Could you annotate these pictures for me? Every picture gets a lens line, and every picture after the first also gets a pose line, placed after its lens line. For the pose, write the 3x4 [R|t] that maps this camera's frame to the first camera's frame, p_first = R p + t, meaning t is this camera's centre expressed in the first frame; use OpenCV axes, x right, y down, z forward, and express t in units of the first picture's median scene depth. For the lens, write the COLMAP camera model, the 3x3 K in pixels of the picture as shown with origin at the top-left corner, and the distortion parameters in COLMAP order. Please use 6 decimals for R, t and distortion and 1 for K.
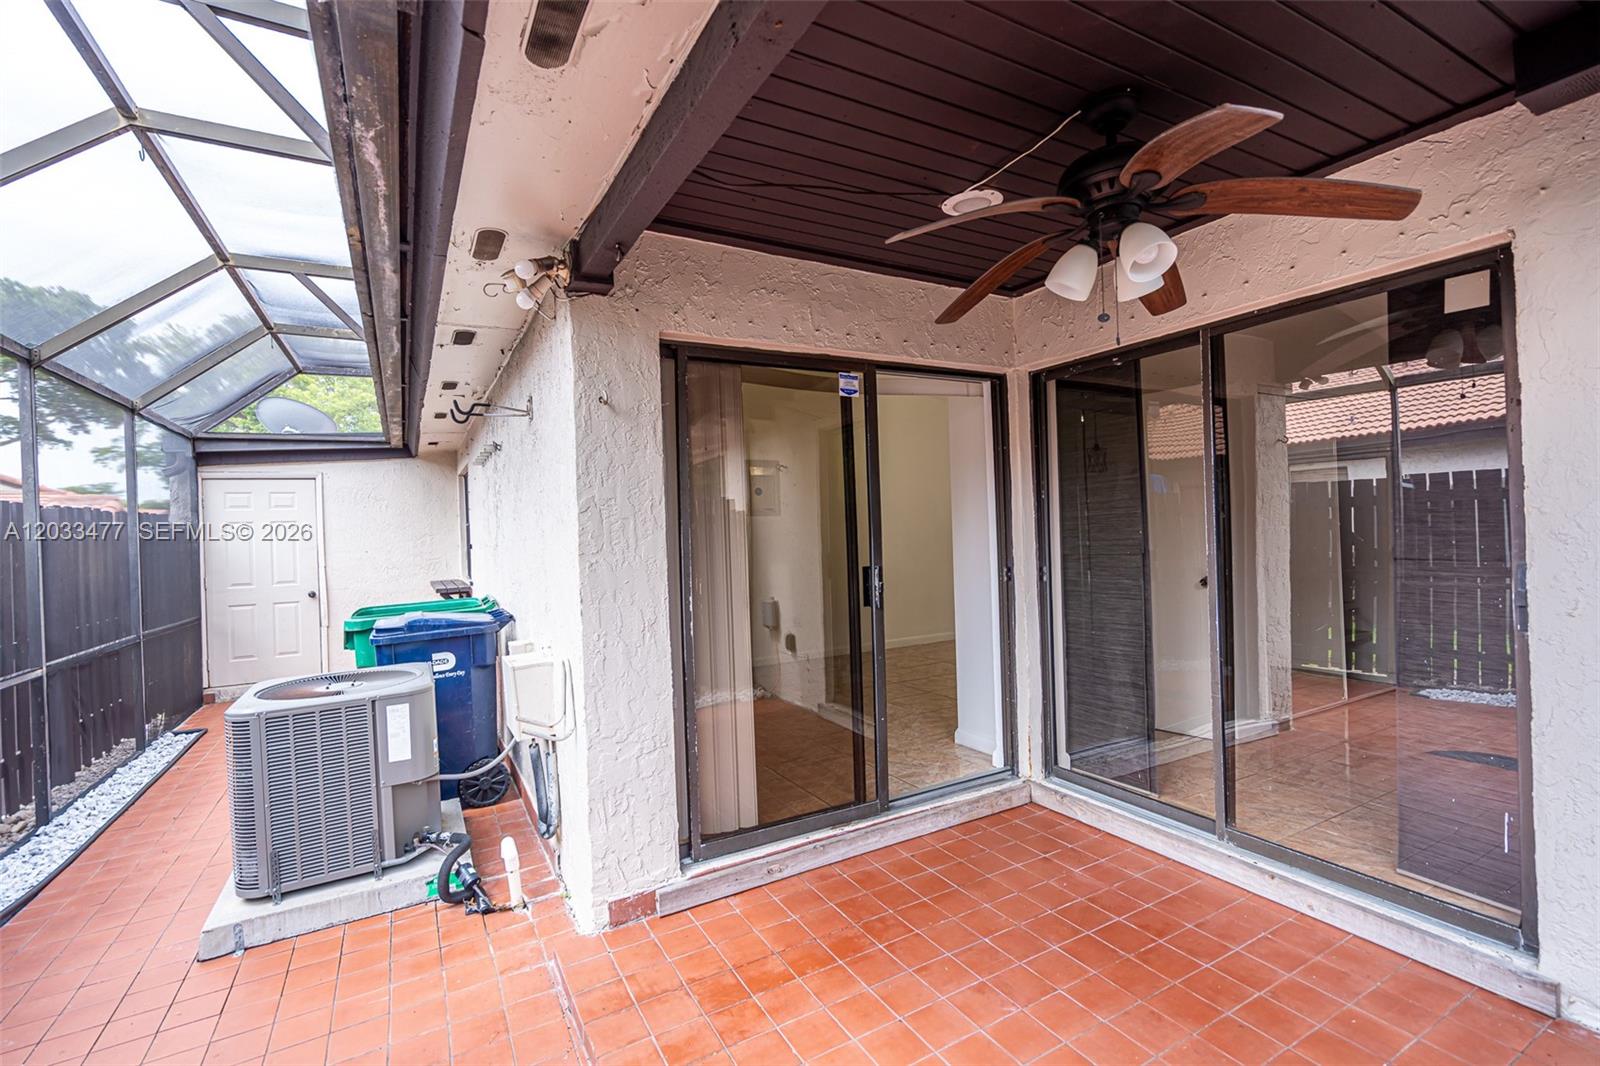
lens RADIAL K [[711.1, 0, 800.0], [0, 711.1, 533.0], [0, 0, 1]] dist [-0.002093, 0.000503]
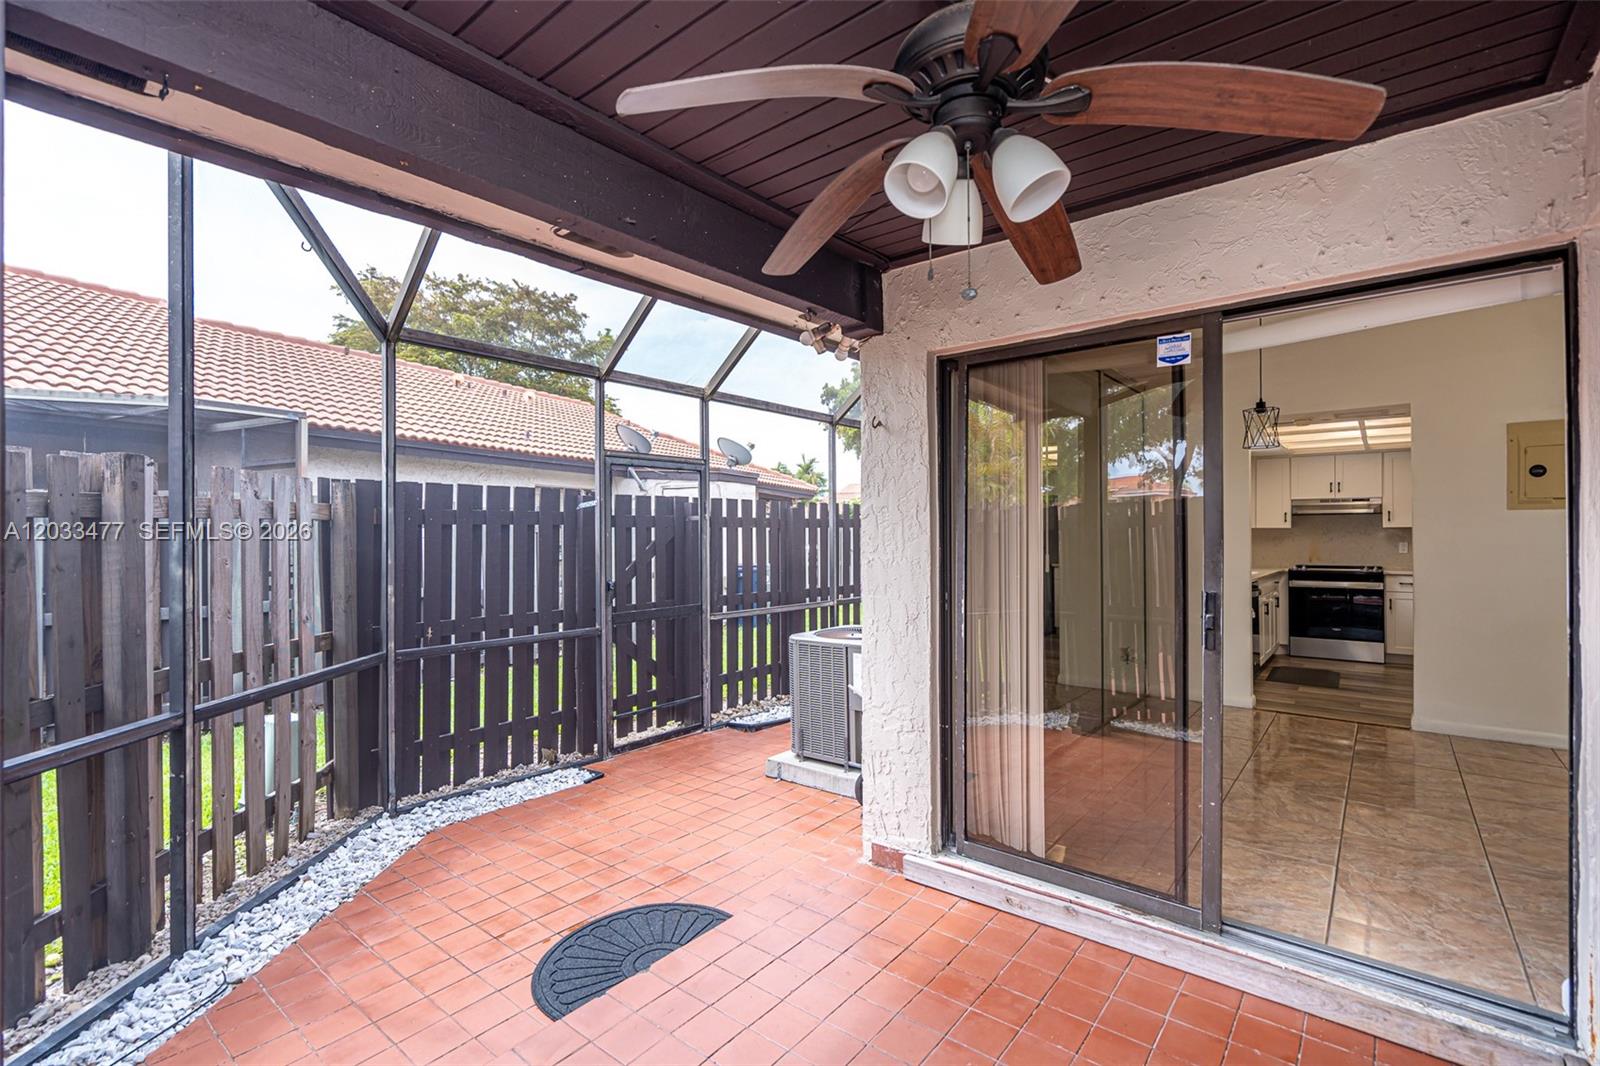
lens RADIAL K [[711.1, 0, 800.0], [0, 711.1, 533.0], [0, 0, 1]] dist [-0.002093, 0.000503]
pose [[0.380038, 0.031011, -0.924451, 0.706275], [-0.012779, 0.999518, 0.028276, -0.033095], [0.924882, 0.001068, 0.380252, 0.386586]]
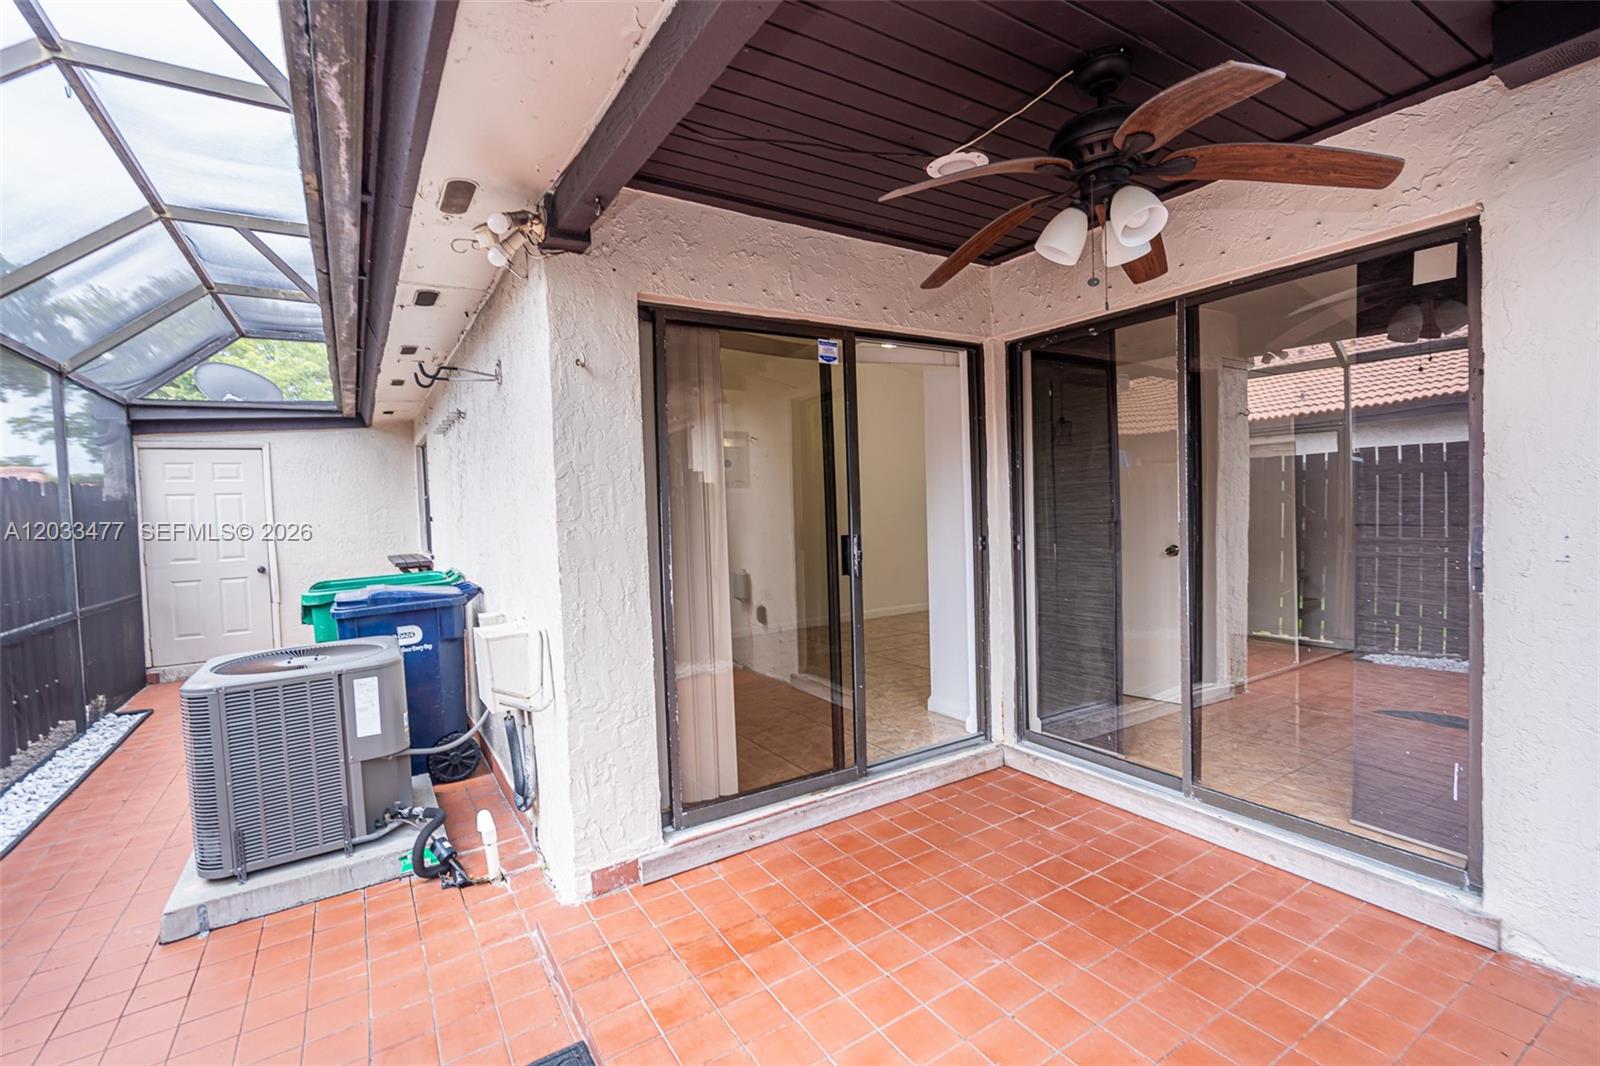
lens RADIAL K [[711.1, 0, 800.0], [0, 711.1, 533.0], [0, 0, 1]] dist [-0.002093, 0.000503]
pose [[0.998493, -0.002073, 0.054843, -0.028426], [0.000249, 0.999447, 0.033254, 0.012005], [-0.054881, -0.033190, 0.997941, 0.007127]]
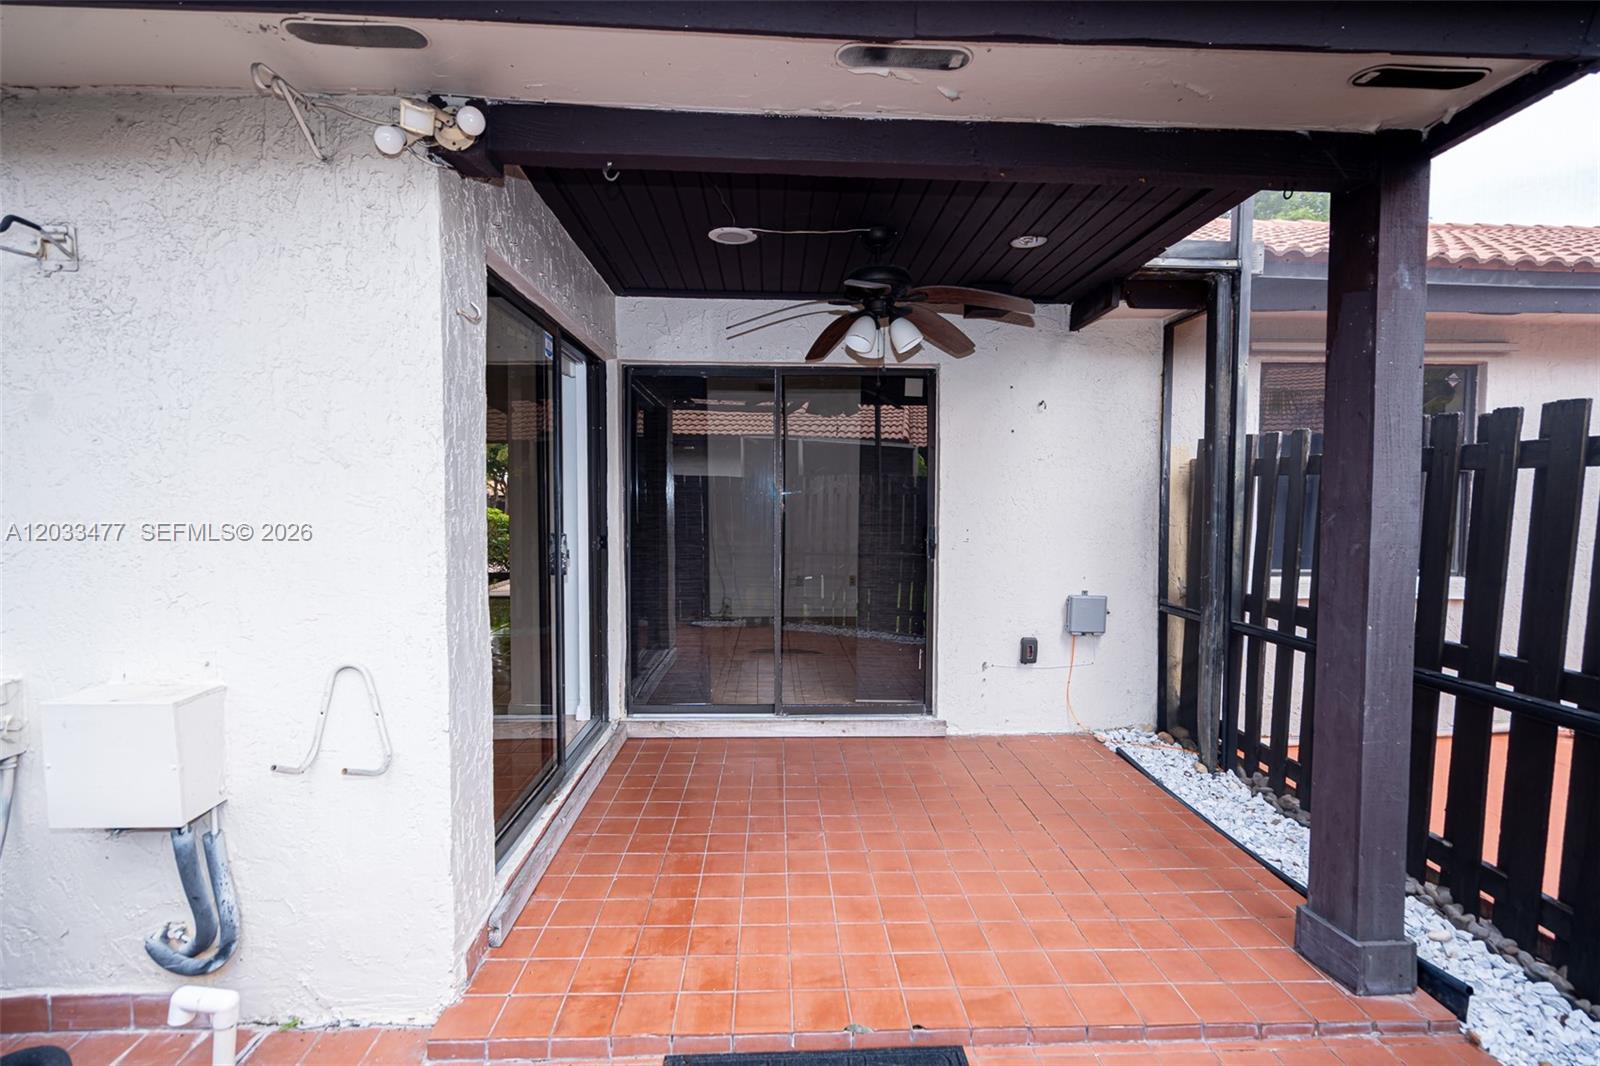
lens RADIAL K [[725.4, 0, 779.9], [0, 725.4, 531.2], [0, 0, 1]] dist [-0.000501, 0.000132]
pose [[0.460909, 0.002478, 0.887444, -0.750158], [-0.014080, 0.999891, 0.004521, 0.040062], [-0.887335, -0.014579, 0.460894, 0.297603]]
